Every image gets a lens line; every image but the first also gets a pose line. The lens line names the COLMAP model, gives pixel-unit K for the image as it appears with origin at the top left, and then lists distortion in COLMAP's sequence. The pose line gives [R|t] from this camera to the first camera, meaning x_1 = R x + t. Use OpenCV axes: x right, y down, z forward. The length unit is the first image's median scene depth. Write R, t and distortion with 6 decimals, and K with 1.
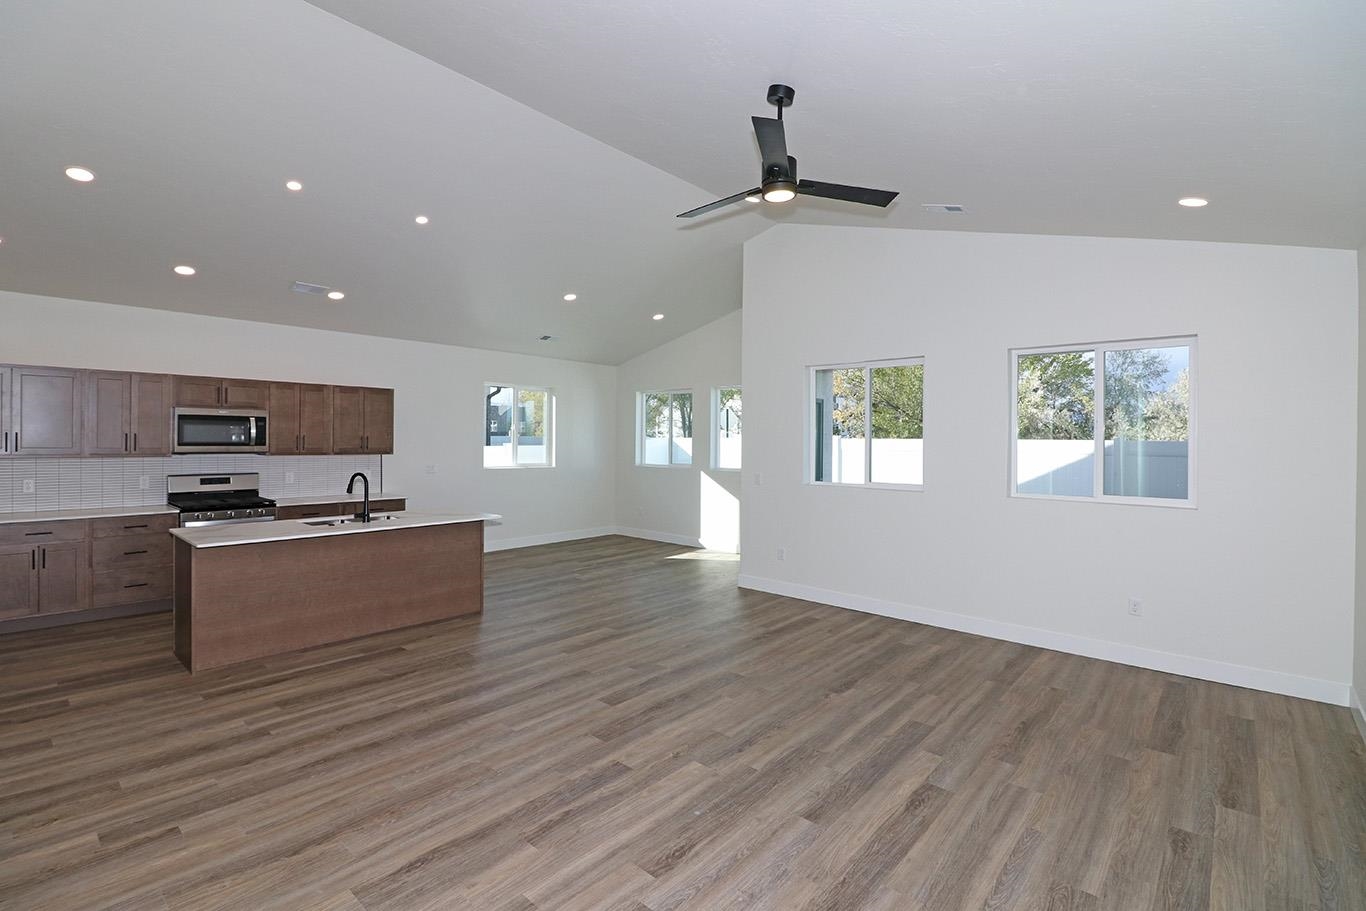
lens RADIAL K [[625.3, 0, 676.1], [0, 625.3, 438.1], [0, 0, 1]] dist [0.001905, -0.015944]
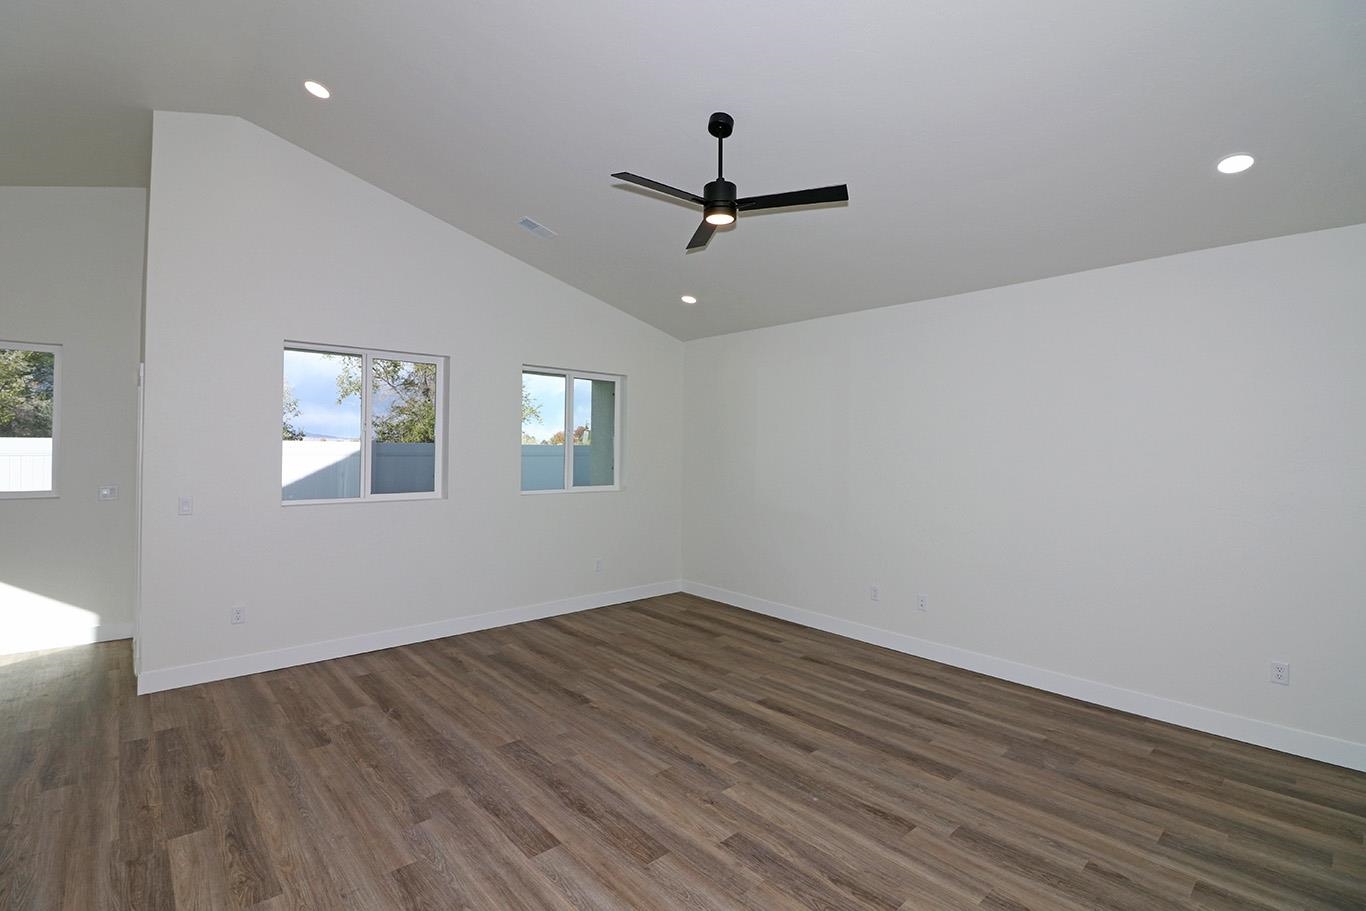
lens RADIAL K [[626.9, 0, 677.8], [0, 626.9, 441.5], [0, 0, 1]] dist [-0.001500, -0.011231]
pose [[0.111764, 0.001416, 0.993734, -0.666887], [-0.011988, 0.999928, -0.000077, -0.006627], [-0.993662, -0.011905, 0.111773, 0.705459]]
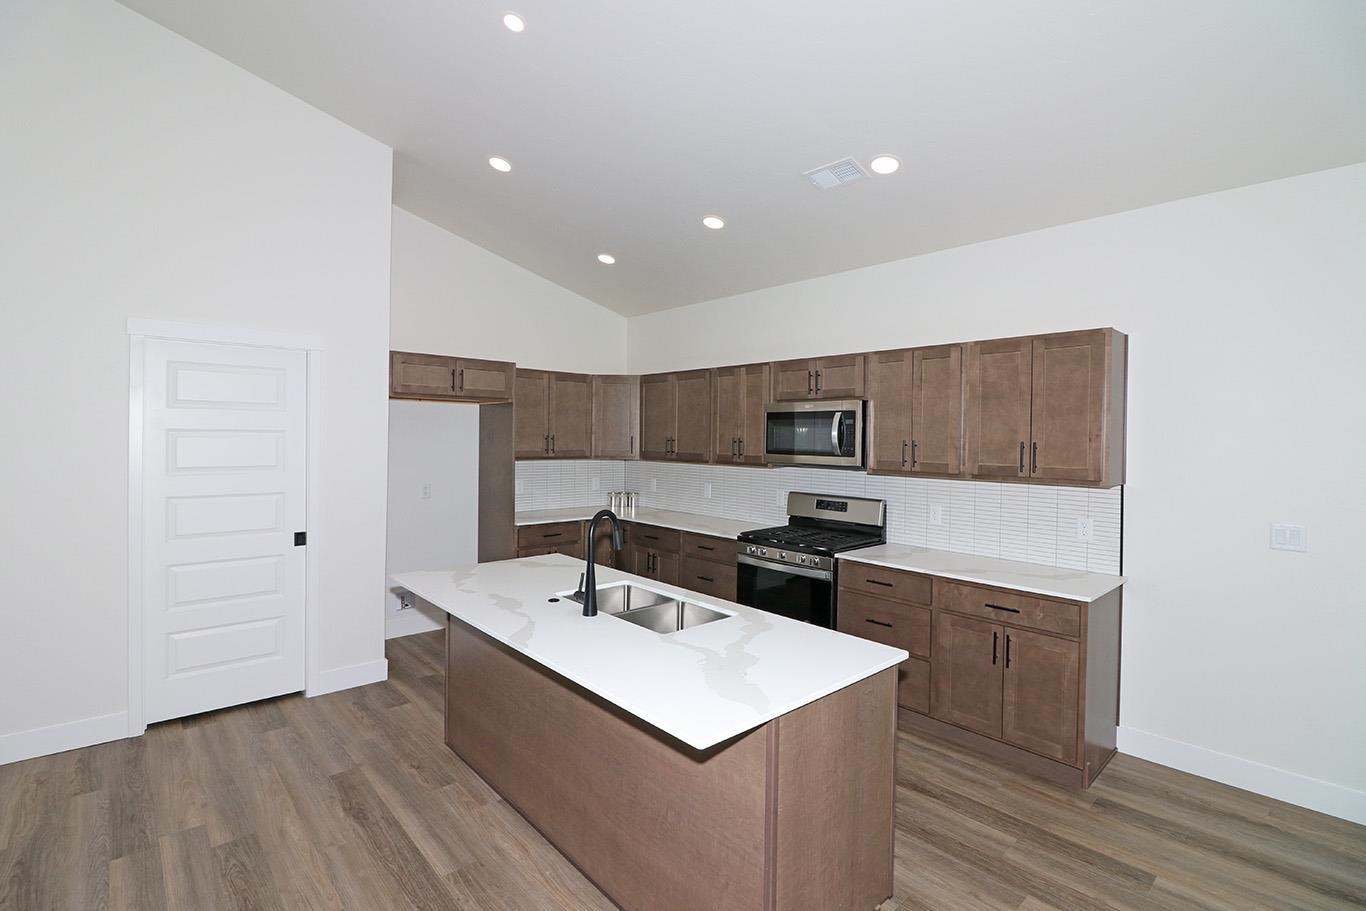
lens RADIAL K [[626.9, 0, 677.8], [0, 626.9, 441.5], [0, 0, 1]] dist [-0.001500, -0.011231]
pose [[-0.104475, -0.004291, -0.994518, -0.027162], [-0.014032, 0.999898, -0.002840, 0.001709], [0.994428, 0.013658, -0.104525, 1.325823]]
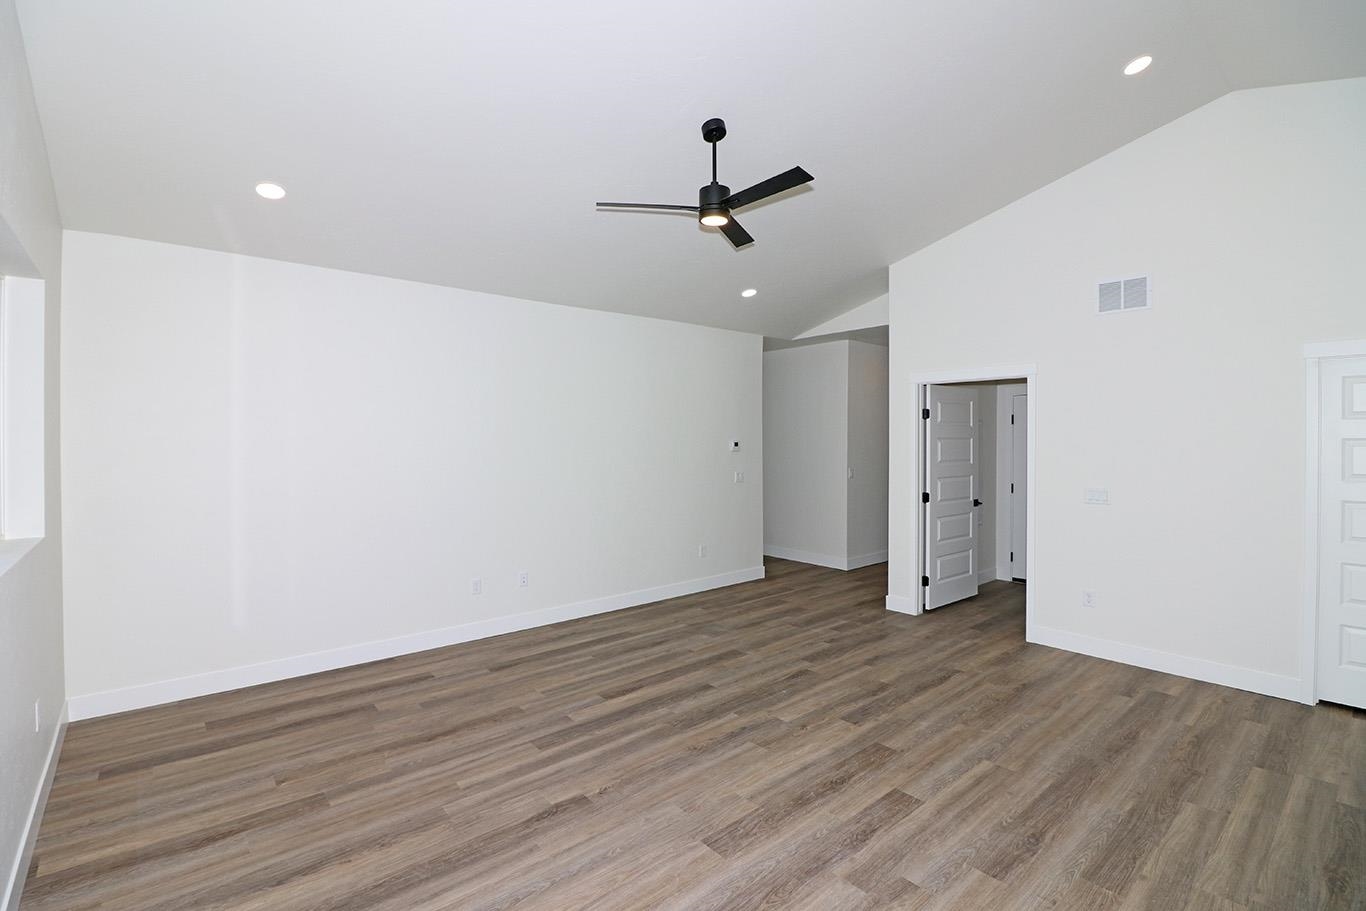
lens RADIAL K [[626.9, 0, 677.8], [0, 626.9, 441.5], [0, 0, 1]] dist [-0.001500, -0.011231]
pose [[-0.990634, -0.009906, 0.136186, 0.055321], [-0.009414, 0.999947, 0.004256, 0.001802], [-0.136221, 0.002934, -0.990674, 1.575257]]
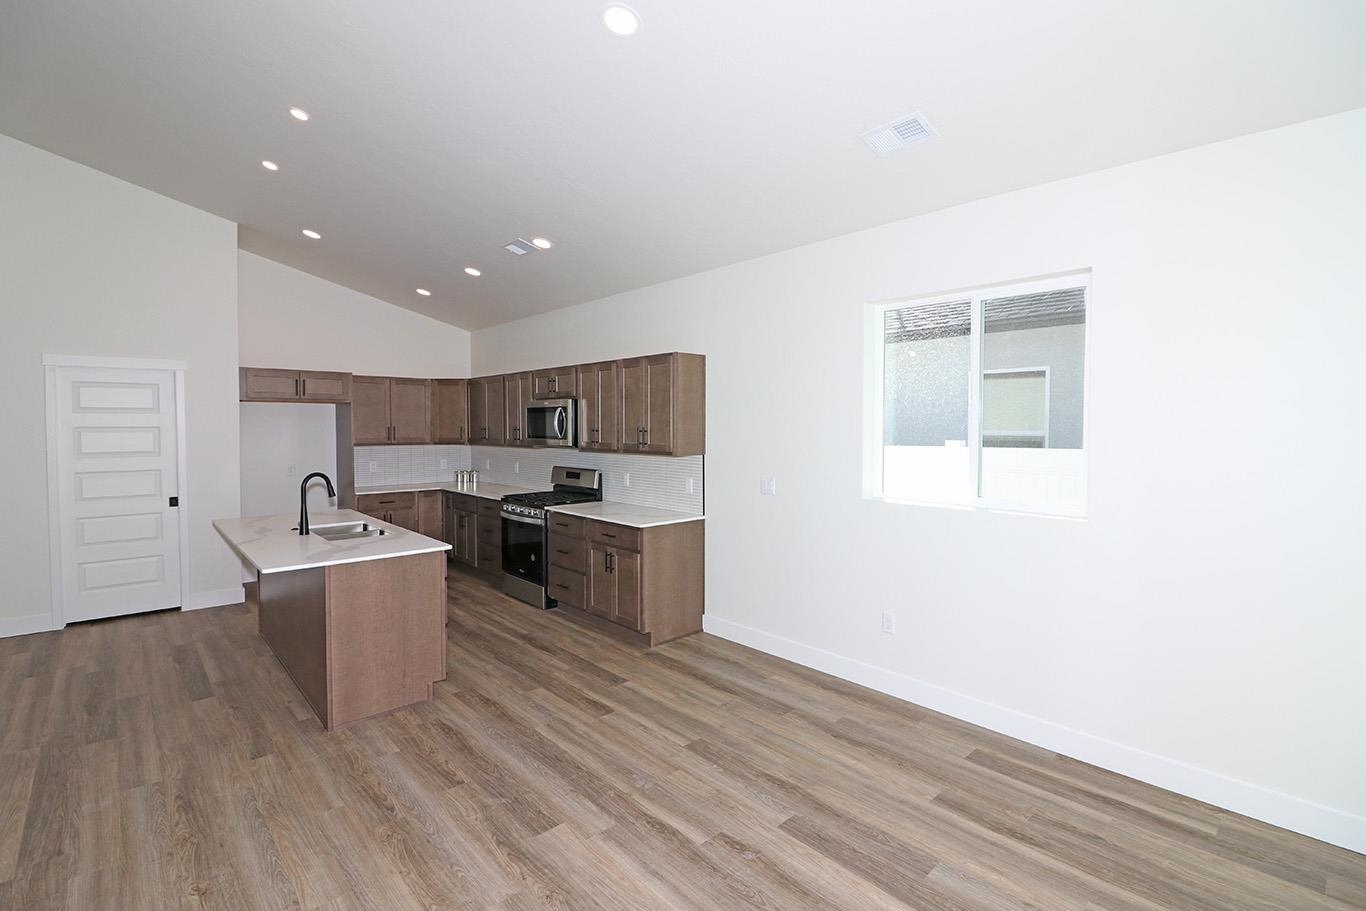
lens RADIAL K [[626.9, 0, 677.8], [0, 626.9, 441.5], [0, 0, 1]] dist [-0.001500, -0.011231]
pose [[-0.101216, 0.015930, -0.994737, 0.305910], [0.000626, 0.999873, 0.015949, 0.001946], [0.994864, 0.000991, -0.101213, 1.854127]]
